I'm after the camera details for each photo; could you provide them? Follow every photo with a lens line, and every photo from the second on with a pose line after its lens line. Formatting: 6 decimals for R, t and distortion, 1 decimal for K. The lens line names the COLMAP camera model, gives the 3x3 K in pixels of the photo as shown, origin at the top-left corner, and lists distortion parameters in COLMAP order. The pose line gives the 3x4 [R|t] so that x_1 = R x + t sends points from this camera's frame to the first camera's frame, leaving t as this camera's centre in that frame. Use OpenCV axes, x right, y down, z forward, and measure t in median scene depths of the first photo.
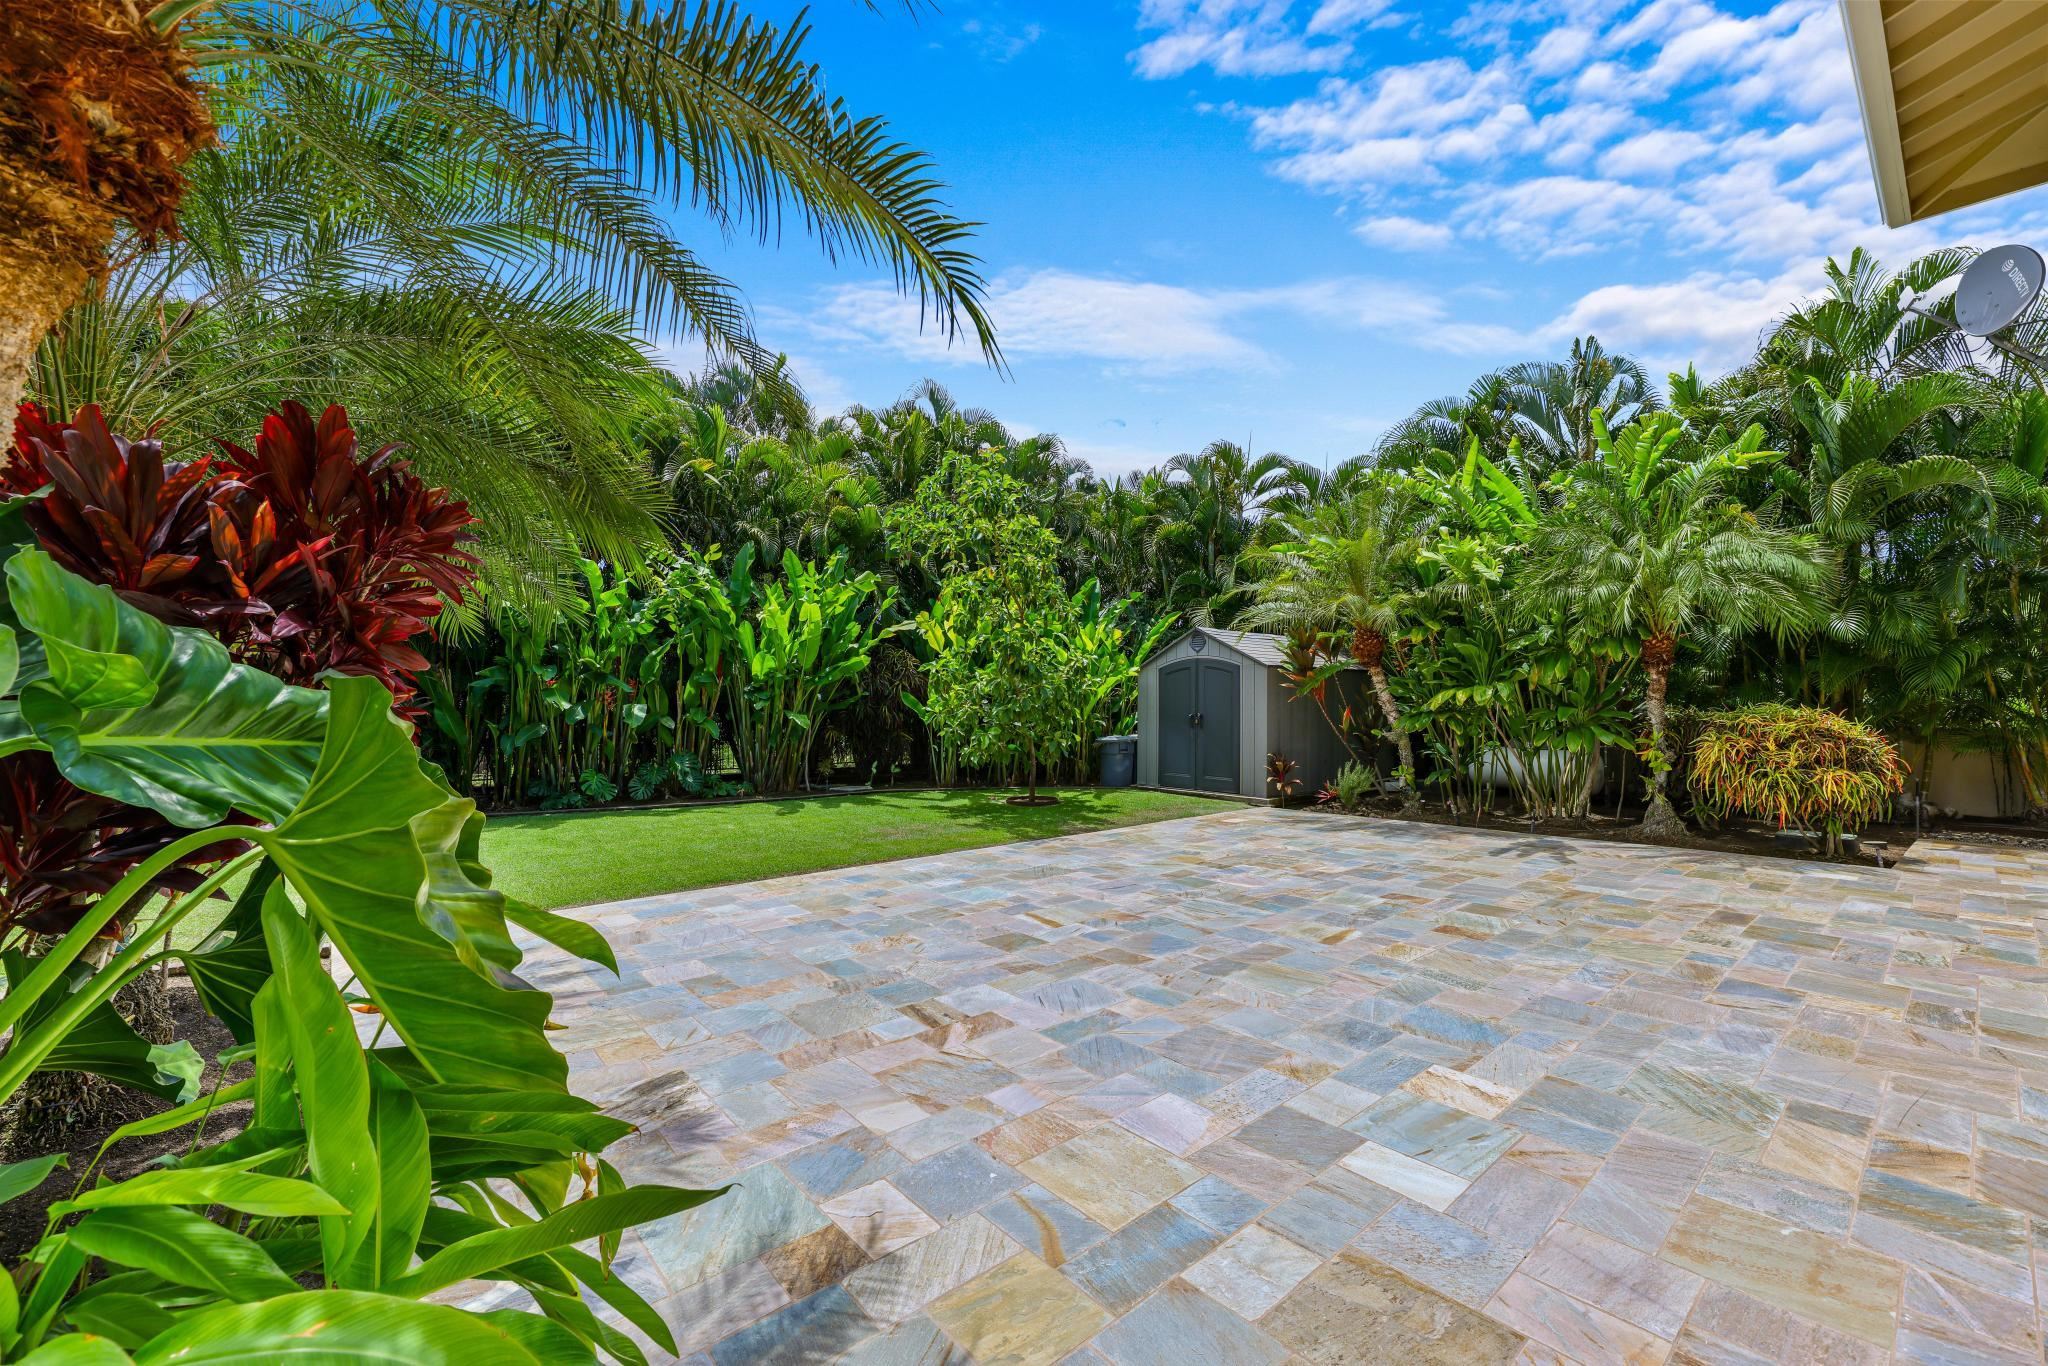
lens RADIAL K [[828.3, 0, 1012.9], [0, 828.3, 693.2], [0, 0, 1]] dist [-0.000553, -0.001202]
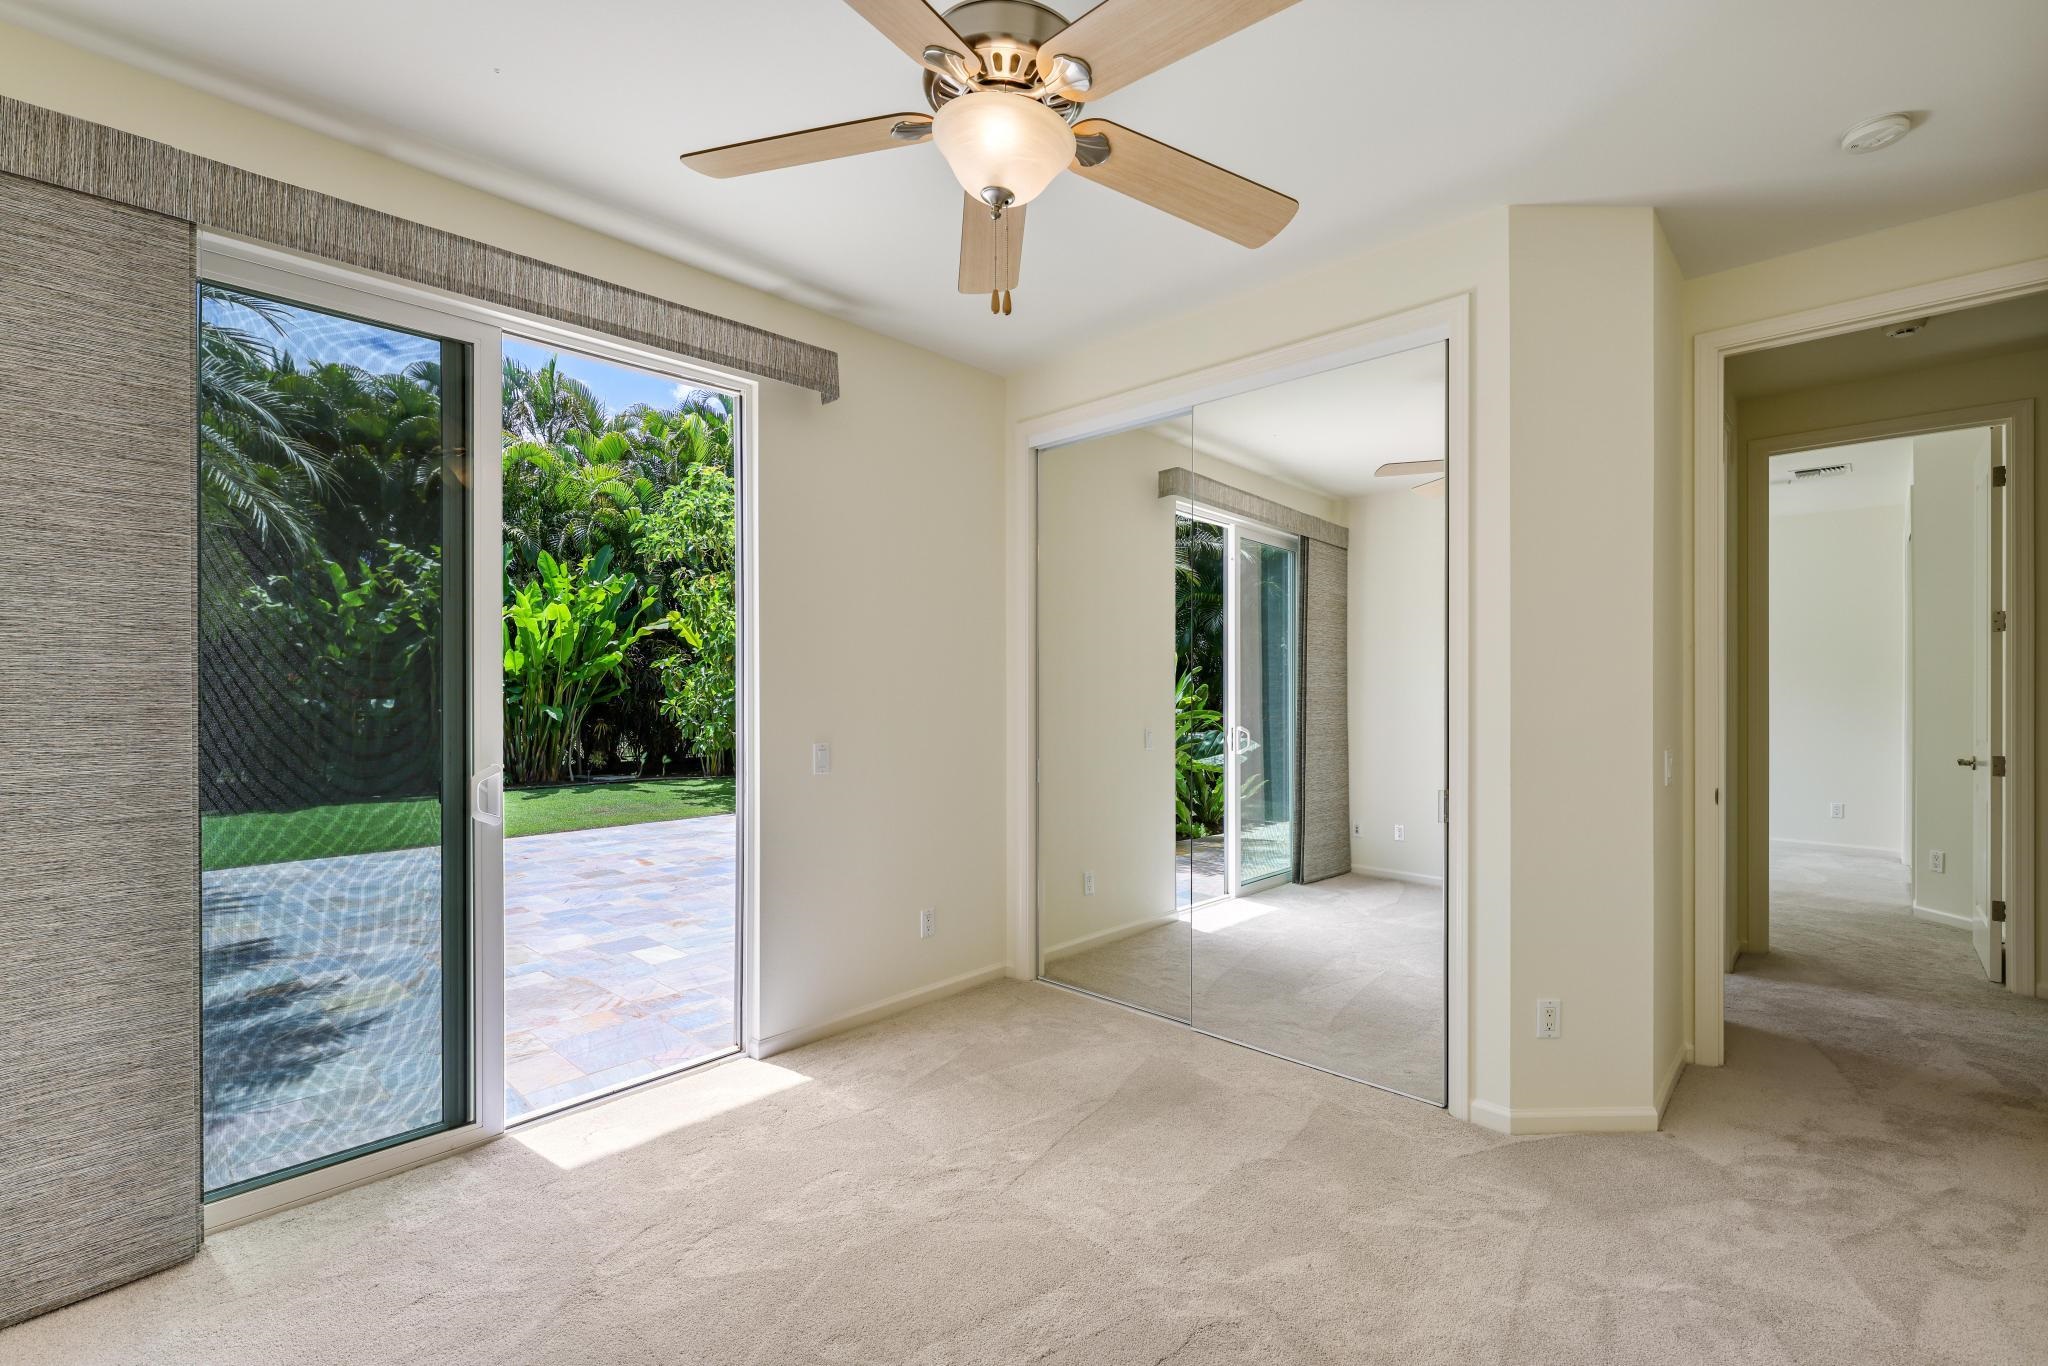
lens RADIAL K [[916.1, 0, 1039.7], [0, 916.1, 689.0], [0, 0, 1]] dist [-0.001147, -0.000095]
pose [[0.994544, -0.004154, 0.104233, 0.244851], [0.003872, 0.999988, 0.002909, 0.001282], [-0.104243, -0.002490, 0.994549, -0.237184]]
